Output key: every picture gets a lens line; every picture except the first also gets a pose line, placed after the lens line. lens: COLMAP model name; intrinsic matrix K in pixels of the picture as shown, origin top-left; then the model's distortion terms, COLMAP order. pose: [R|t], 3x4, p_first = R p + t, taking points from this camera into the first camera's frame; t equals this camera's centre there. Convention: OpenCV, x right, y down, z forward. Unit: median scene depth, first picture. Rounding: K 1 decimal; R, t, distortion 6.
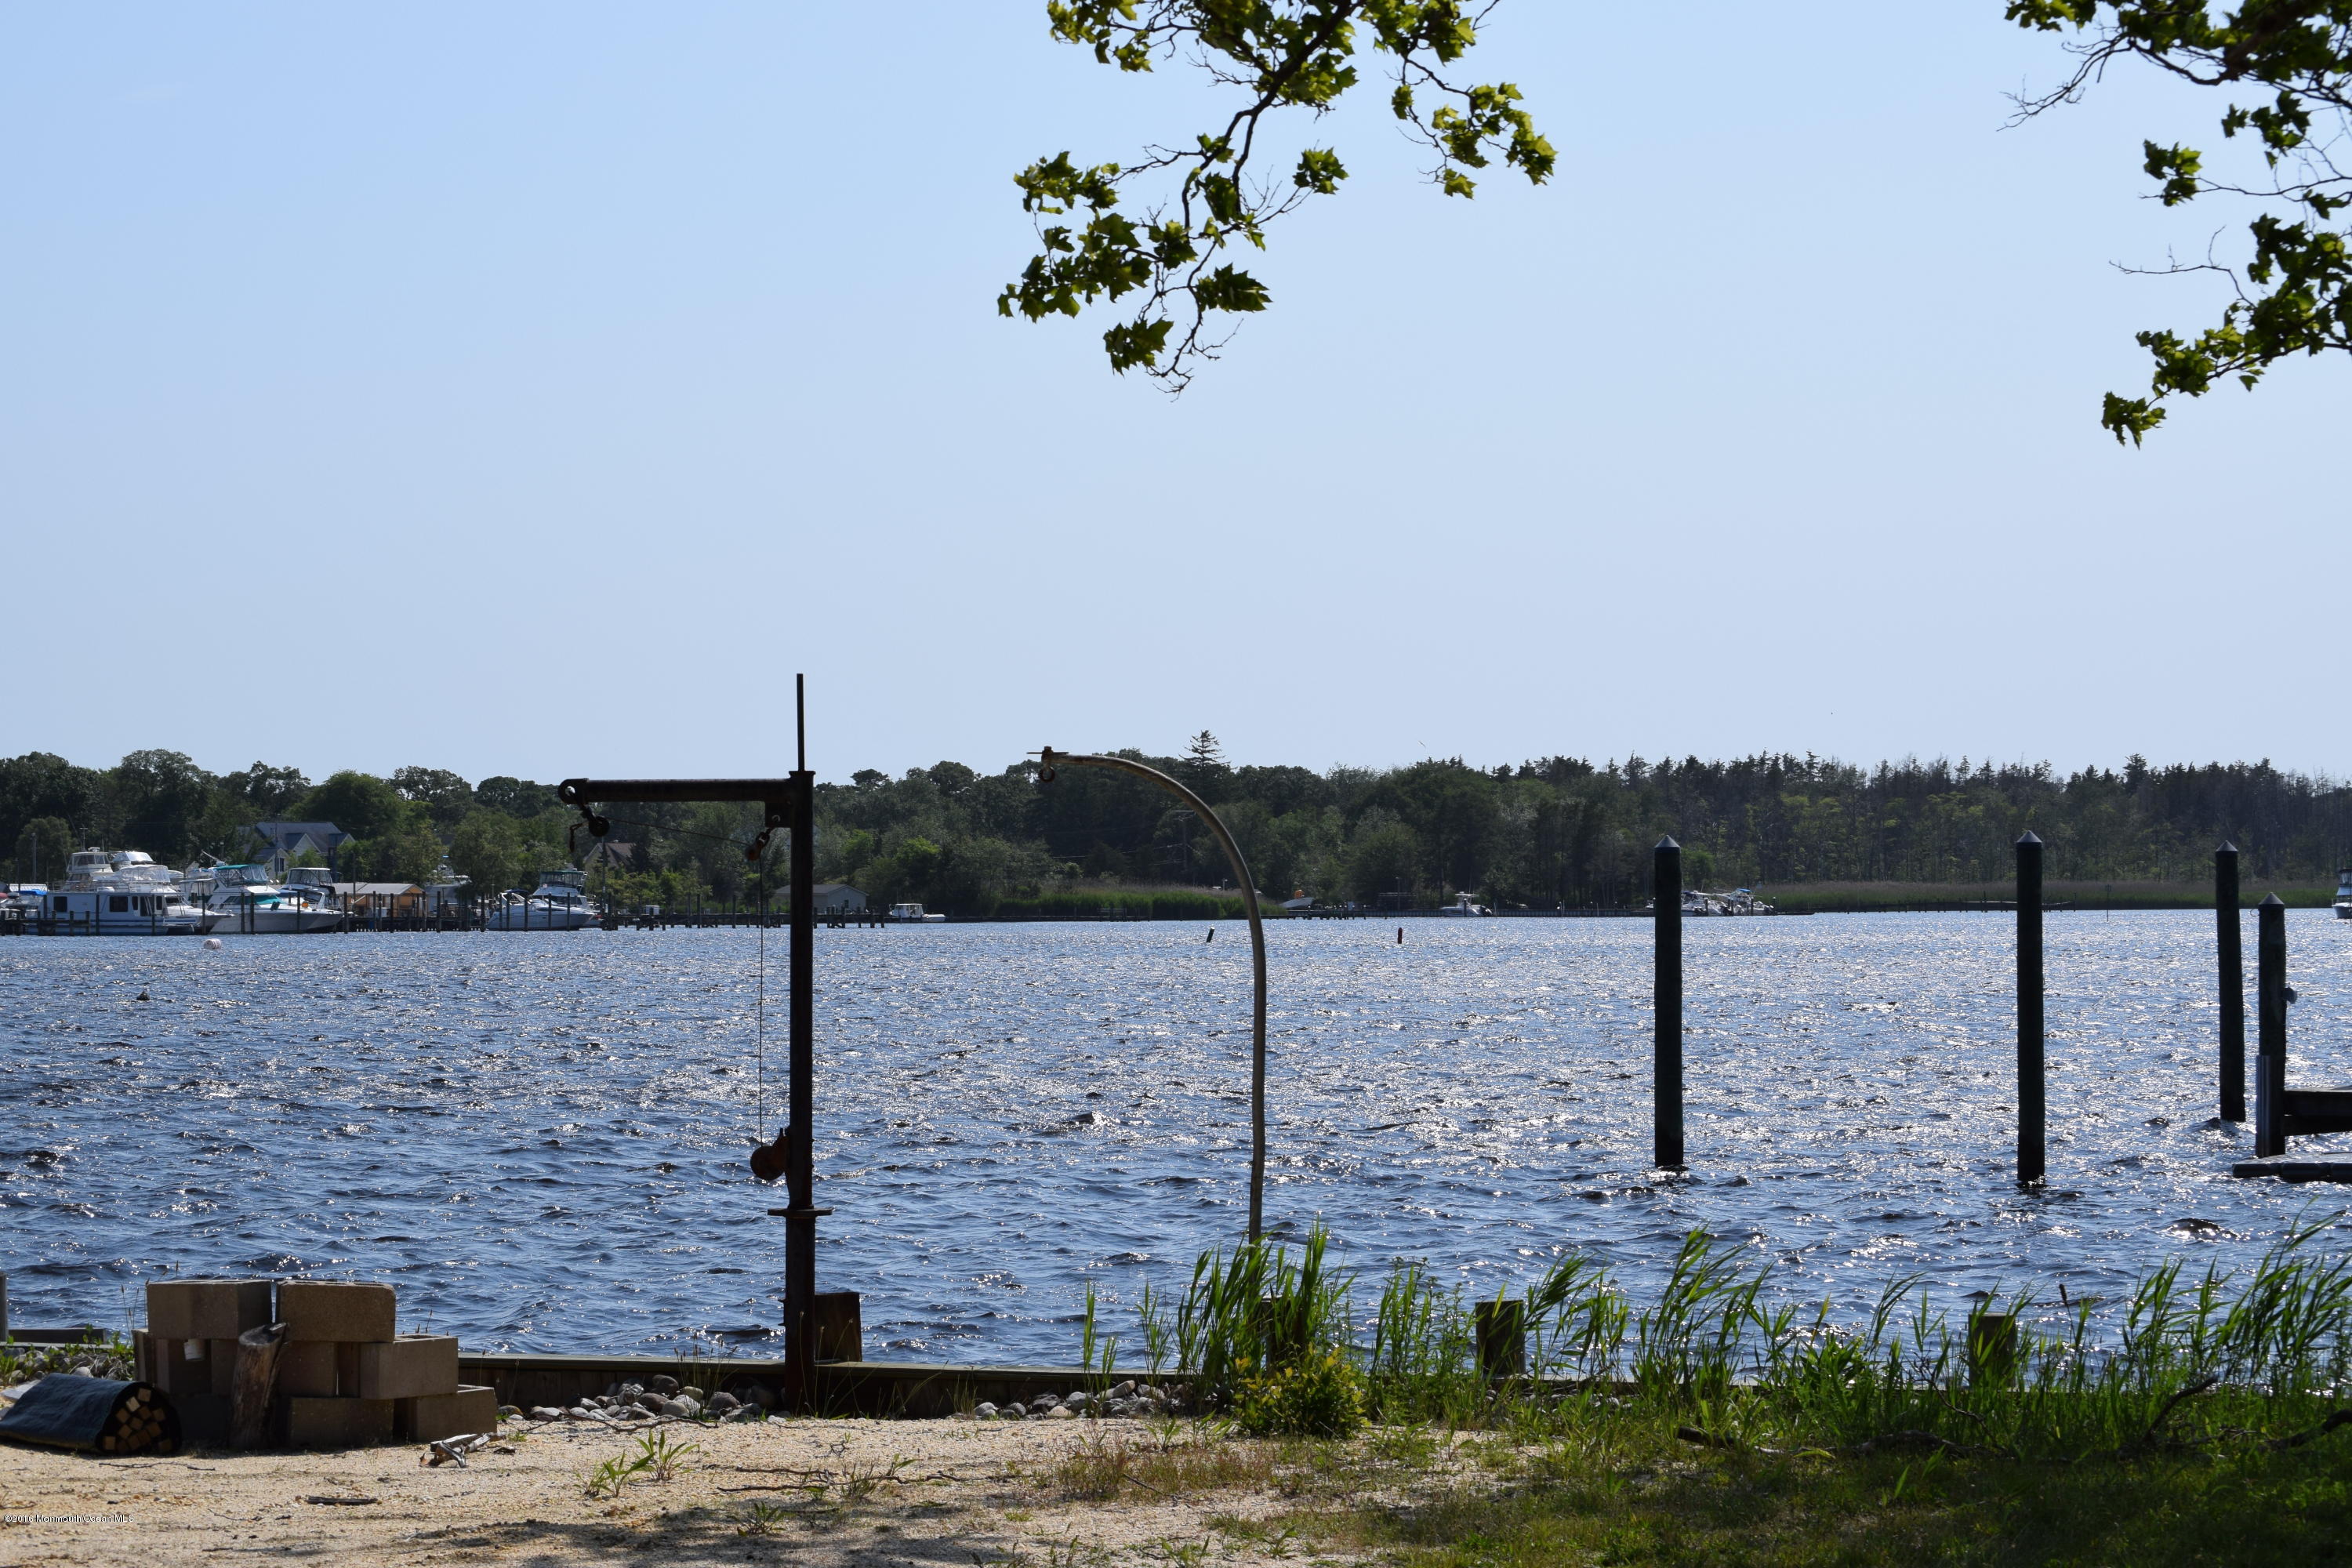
lens RADIAL K [[5520.6, 0, 1176.0], [0, 5520.6, 784.0], [0, 0, 1]] dist [-0.046238, 0.103572]
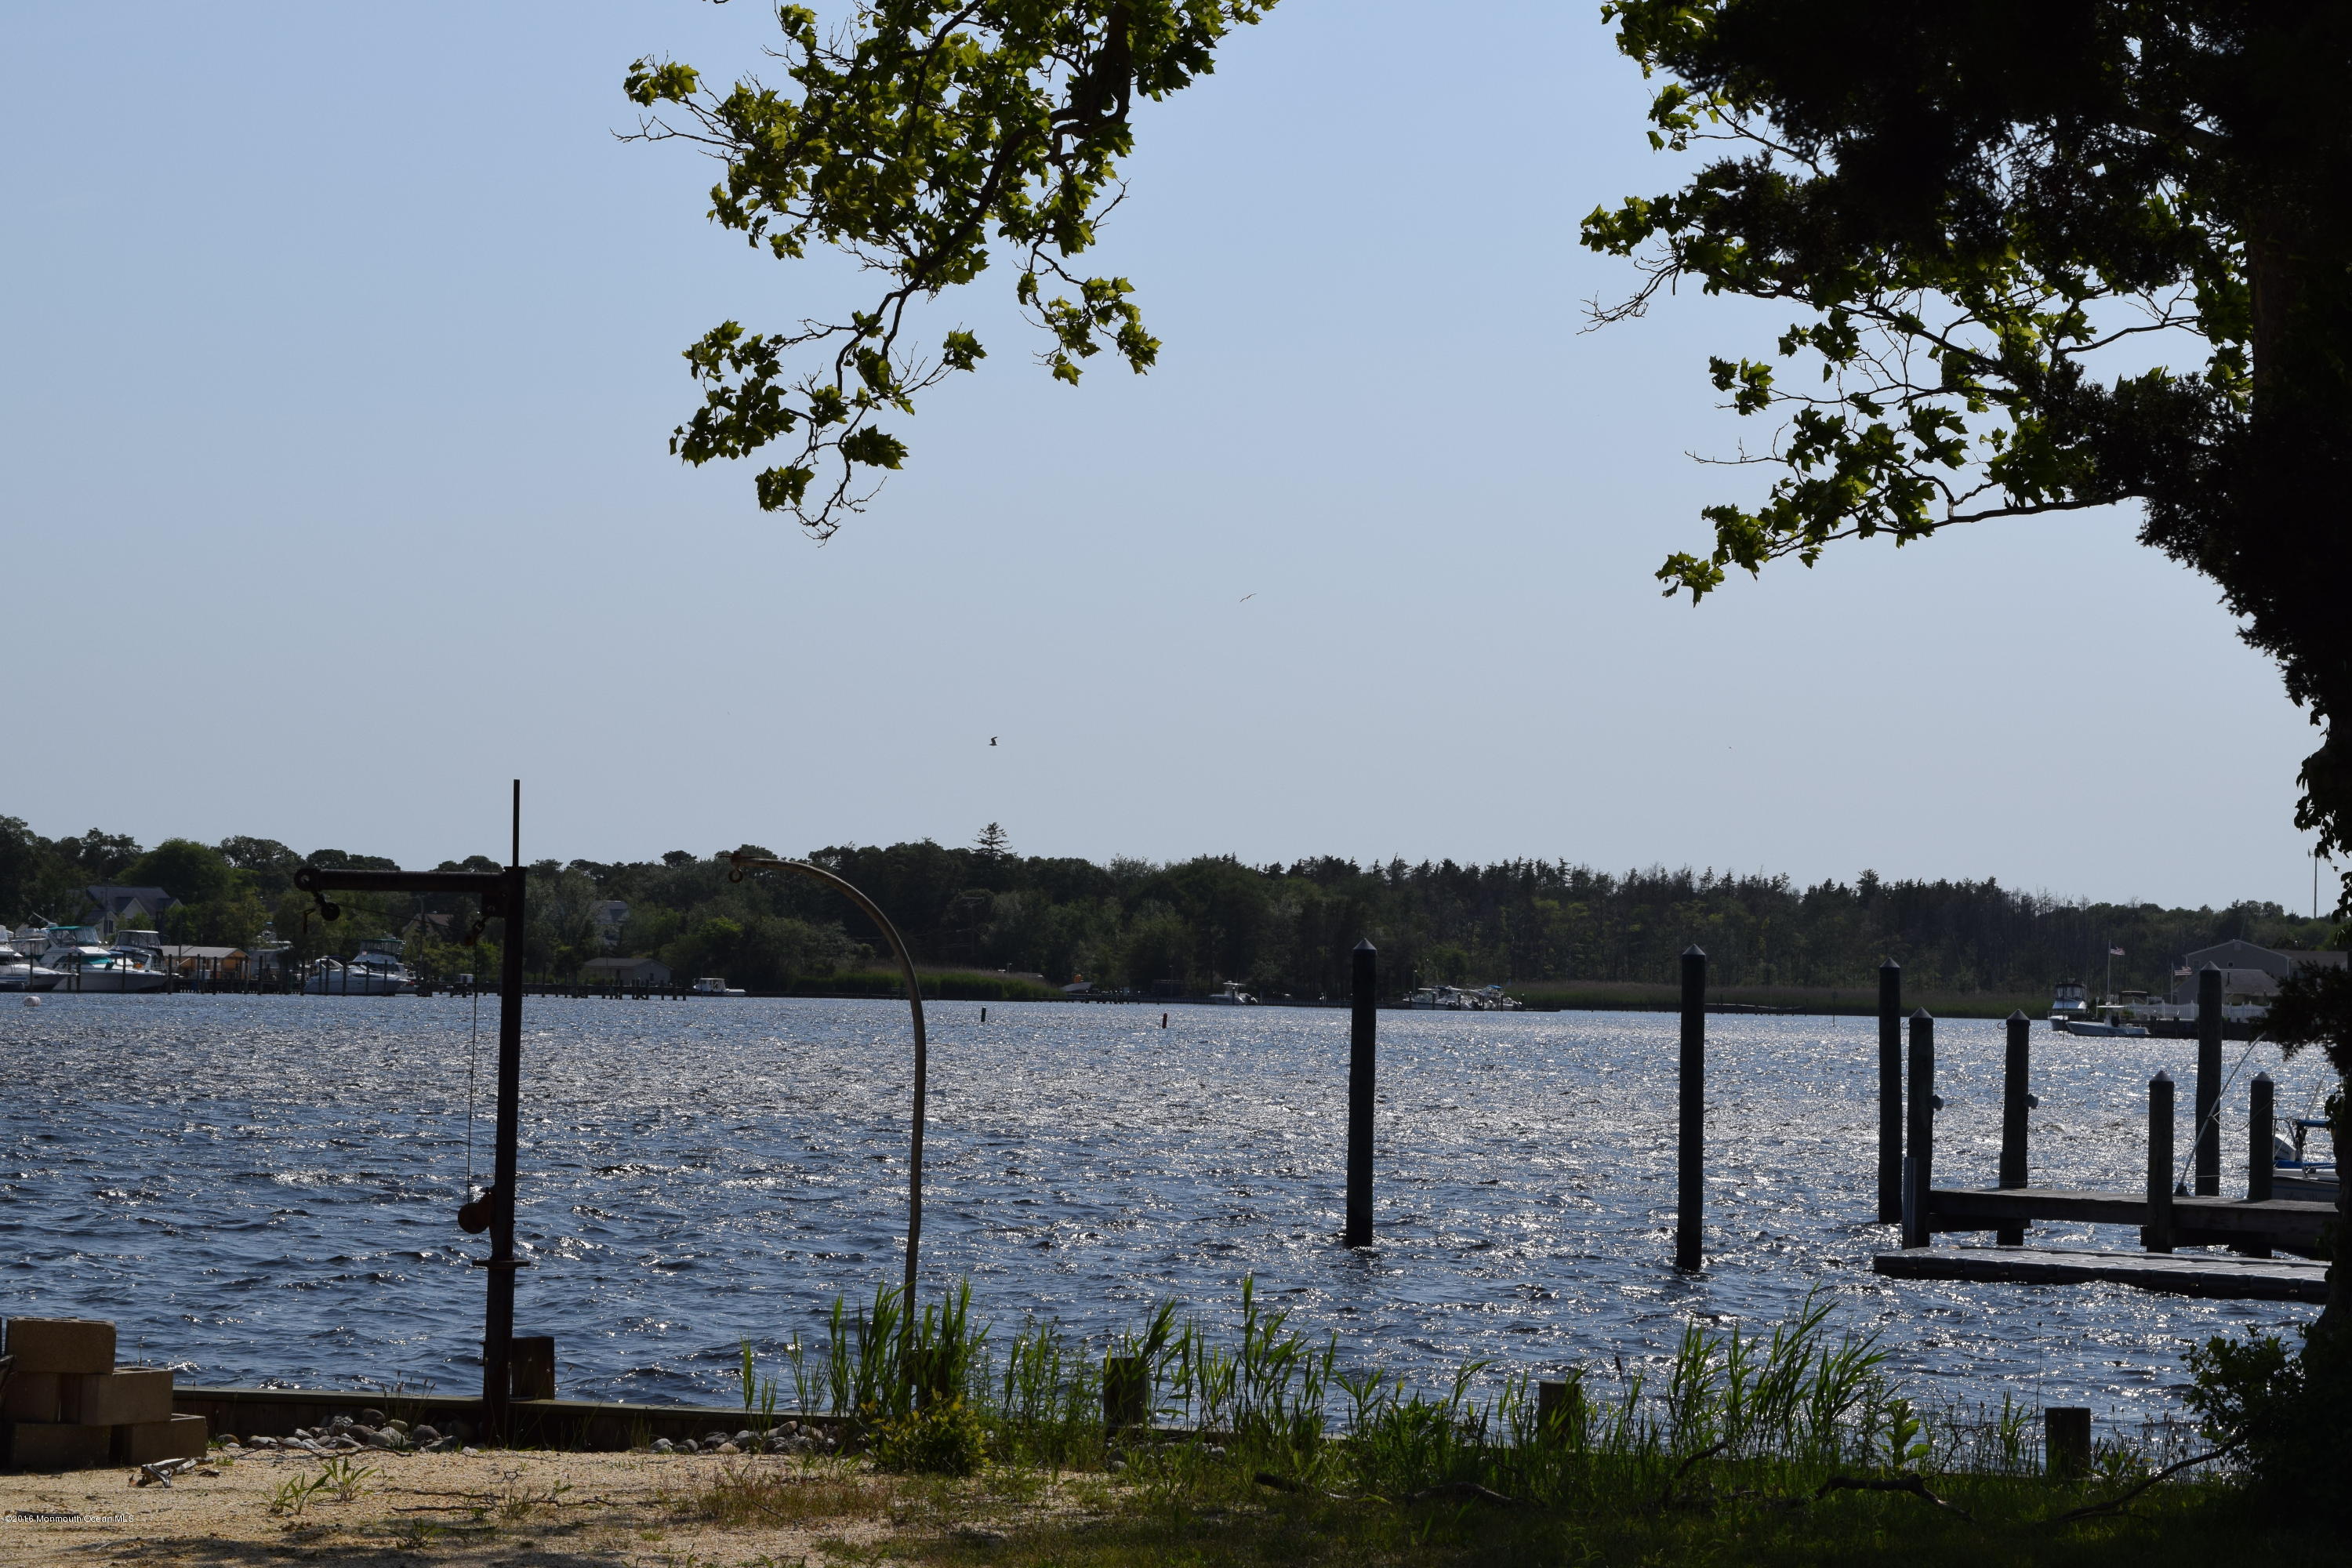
lens RADIAL K [[5543.6, 0, 1176.0], [0, 5543.6, 784.0], [0, 0, 1]] dist [0.291231, 0.064266]
pose [[0.999601, 0.027353, 0.007075, 0.058443], [-0.027258, 0.999542, -0.013143, -0.007310], [-0.007431, 0.012945, 0.999889, -0.123949]]
